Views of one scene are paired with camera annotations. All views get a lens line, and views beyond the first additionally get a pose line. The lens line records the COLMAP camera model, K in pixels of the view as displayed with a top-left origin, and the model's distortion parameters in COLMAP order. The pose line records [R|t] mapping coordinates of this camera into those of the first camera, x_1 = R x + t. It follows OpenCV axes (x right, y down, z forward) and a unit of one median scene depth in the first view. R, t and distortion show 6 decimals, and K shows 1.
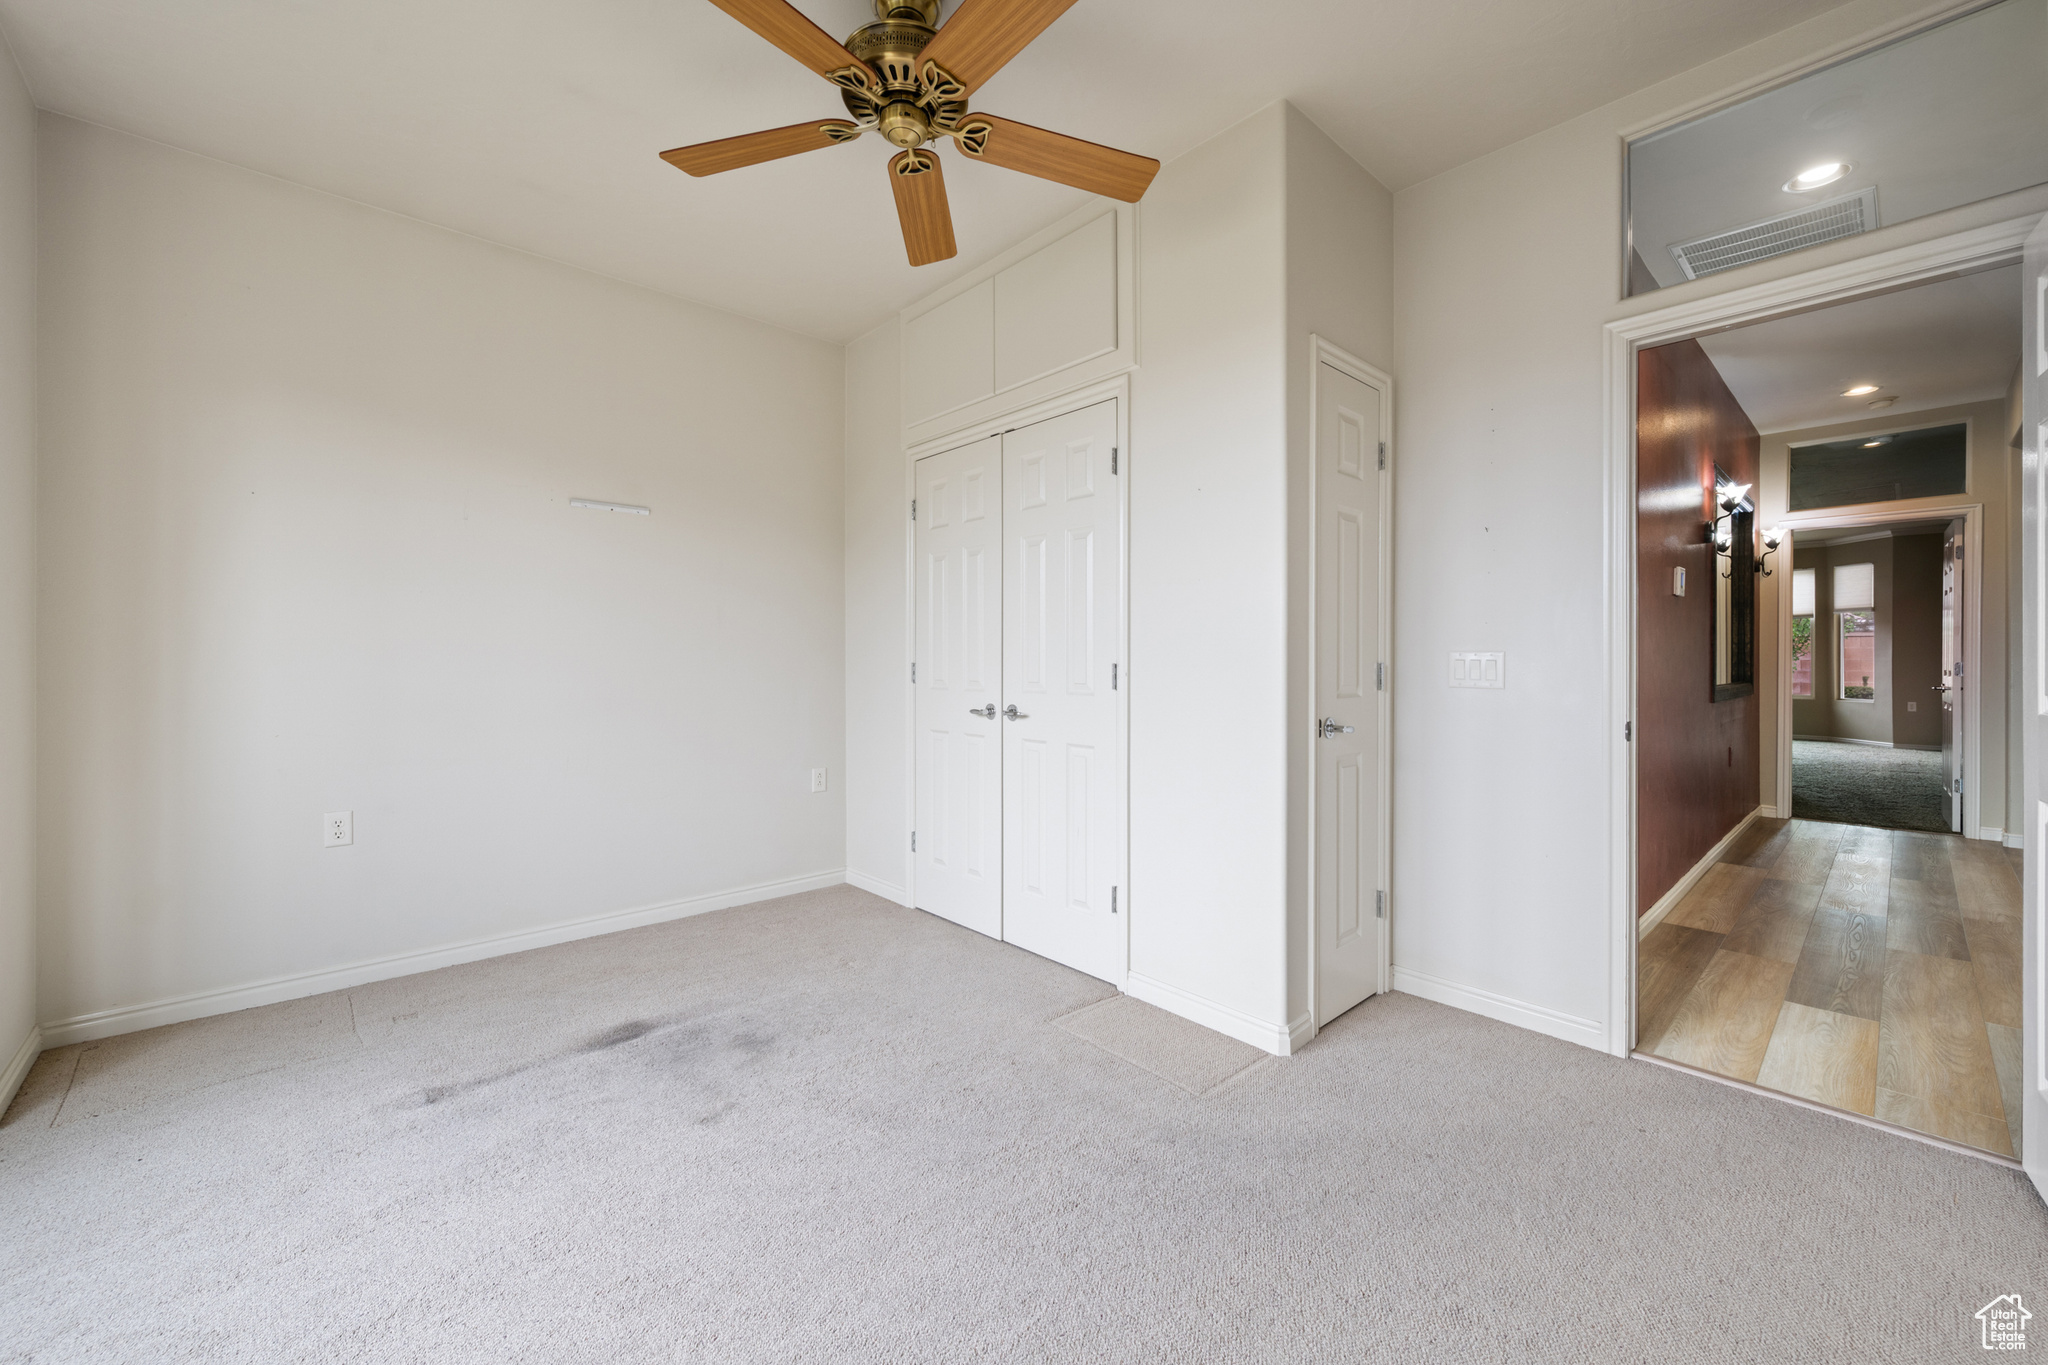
lens RADIAL K [[810.2, 0, 1019.1], [0, 810.2, 662.2], [0, 0, 1]] dist [0.001329, 0.000292]
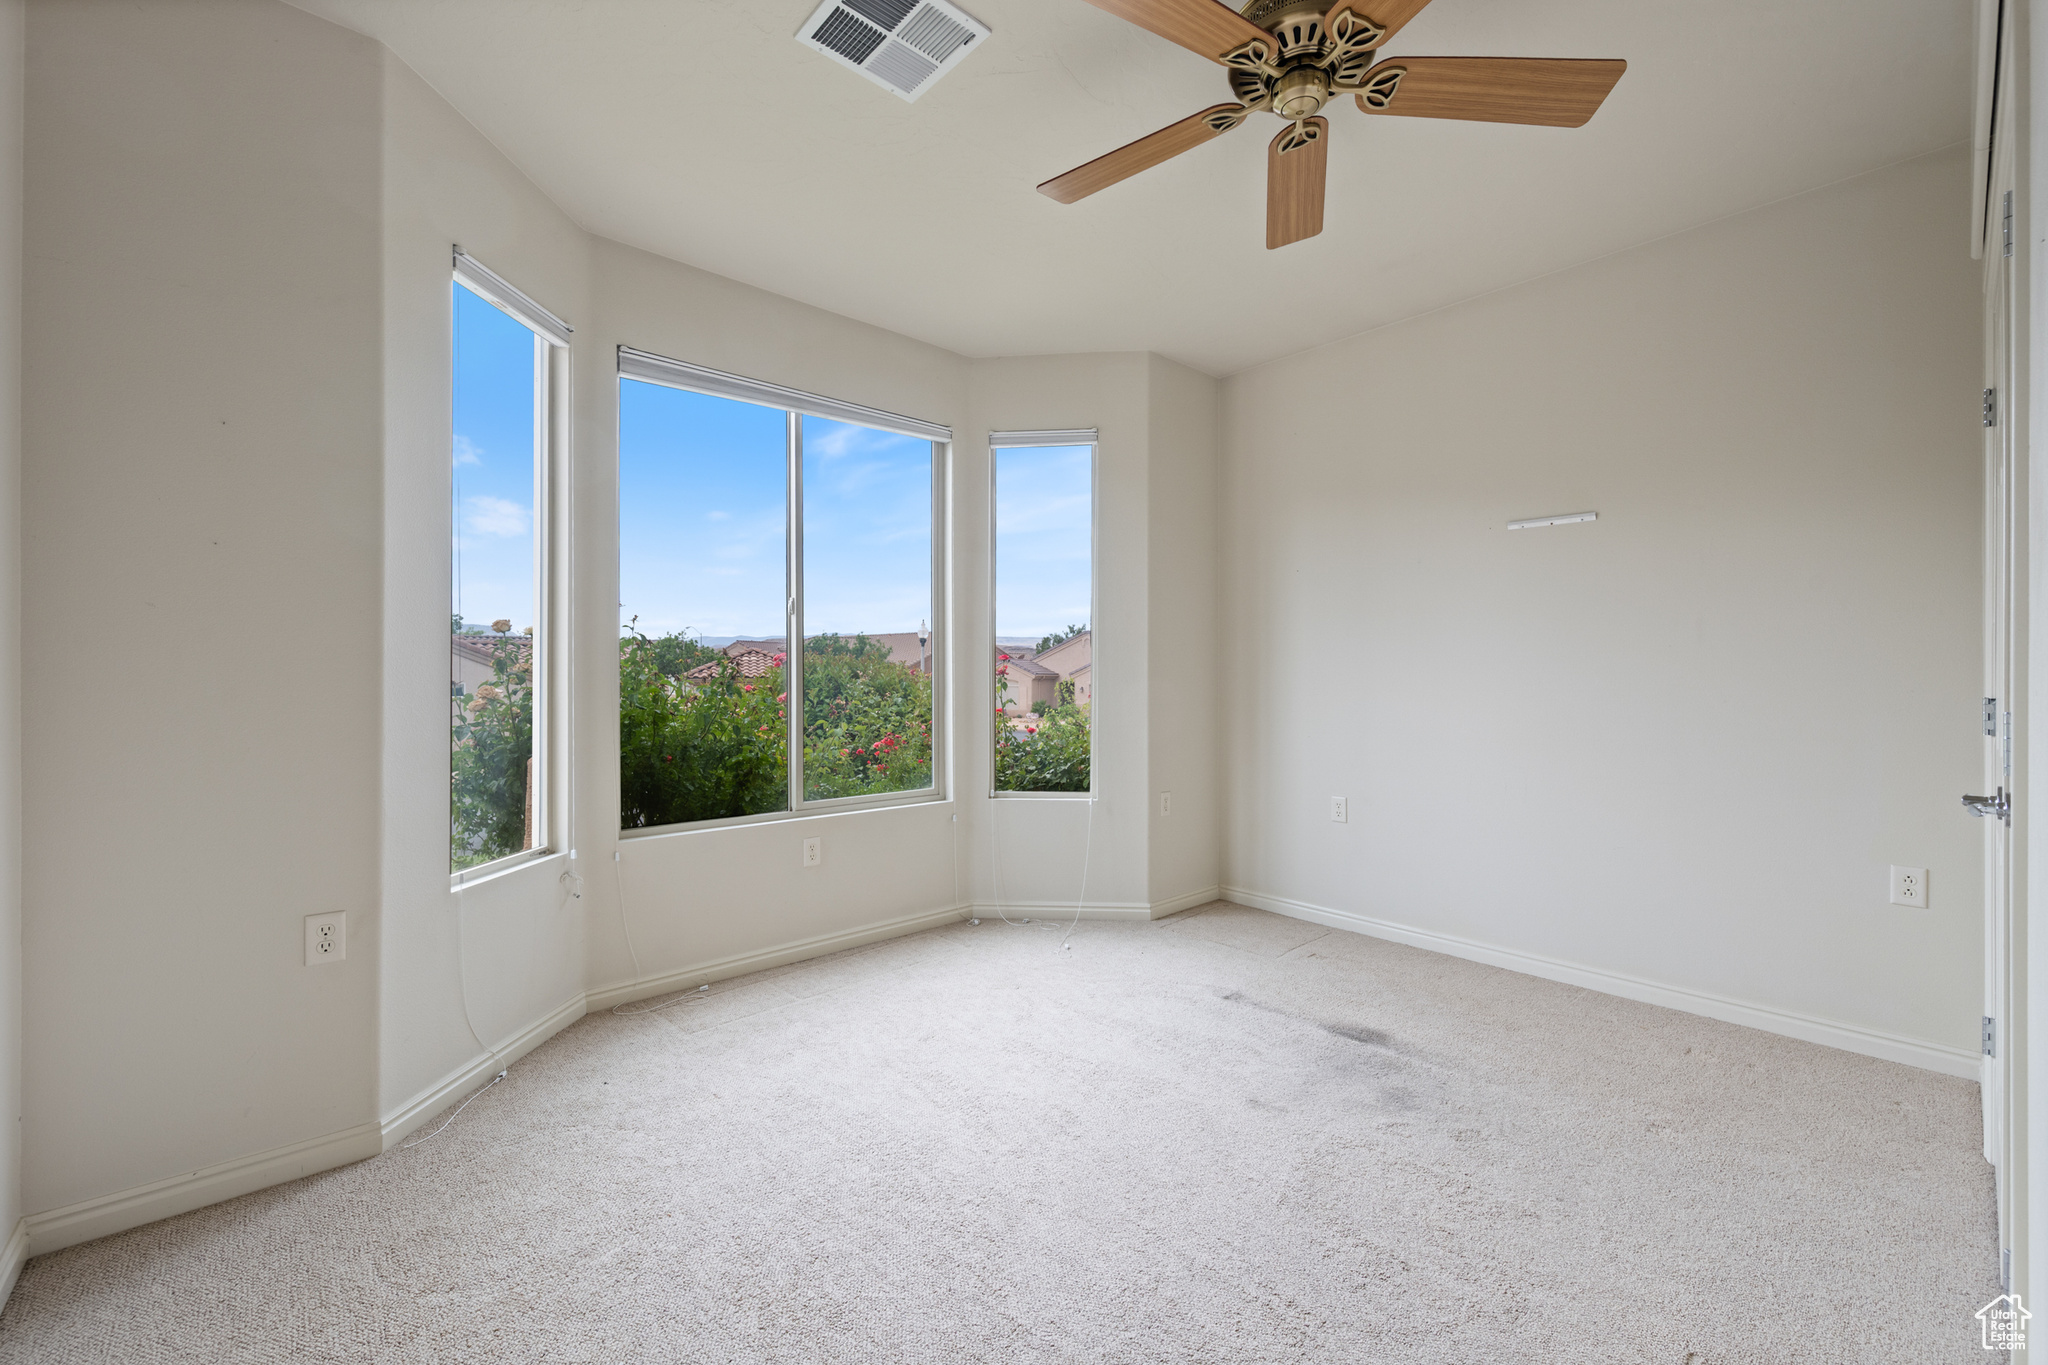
lens RADIAL K [[810.2, 0, 1018.1], [0, 810.2, 683.6], [0, 0, 1]] dist [0.001329, 0.000292]
pose [[0.003801, 0.009839, -0.999944, 0.583723], [-0.003767, 0.999945, 0.009824, -0.015432], [0.999986, 0.003730, 0.003837, 0.542923]]
